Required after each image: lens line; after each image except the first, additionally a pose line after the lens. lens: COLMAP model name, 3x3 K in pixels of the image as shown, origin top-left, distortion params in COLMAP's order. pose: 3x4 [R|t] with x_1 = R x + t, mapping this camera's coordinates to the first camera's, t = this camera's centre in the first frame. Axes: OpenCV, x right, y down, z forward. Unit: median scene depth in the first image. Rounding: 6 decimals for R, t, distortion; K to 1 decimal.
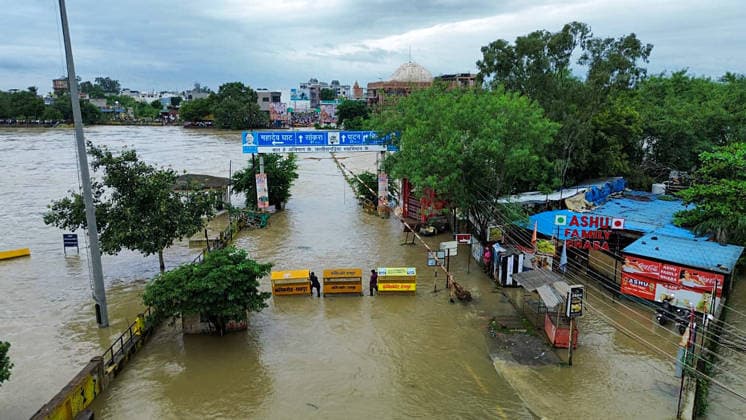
lens RADIAL K [[529.2, 0, 375.5], [0, 529.2, 211.0], [0, 0, 1]] dist [0.046928, -0.034015]
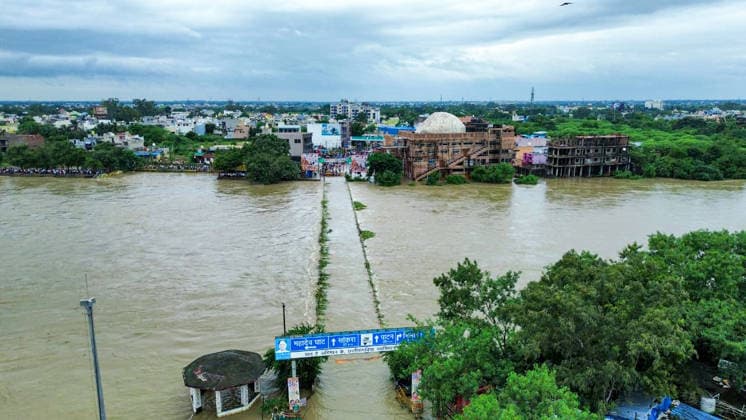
lens RADIAL K [[529.2, 0, 377.0], [0, 529.2, 210.2], [0, 0, 1]] dist [0.046928, -0.034015]
pose [[0.998640, 0.010183, -0.051122, -0.011838], [-0.010999, 0.999816, -0.015710, -0.360807], [0.050953, 0.016250, 0.998569, 0.011357]]
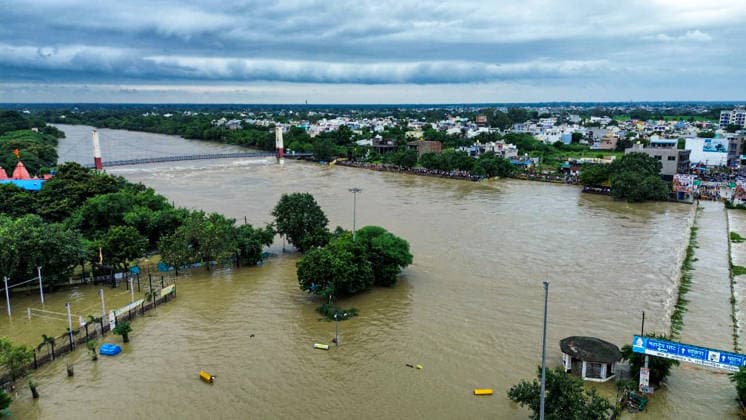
lens RADIAL K [[529.2, 0, 374.8], [0, 529.2, 209.8], [0, 0, 1]] dist [0.046928, -0.034015]
pose [[0.761964, 0.124958, -0.635450, 0.070253], [-0.138116, 0.989990, 0.029062, -0.399905], [0.632721, 0.065621, 0.771595, -0.480195]]
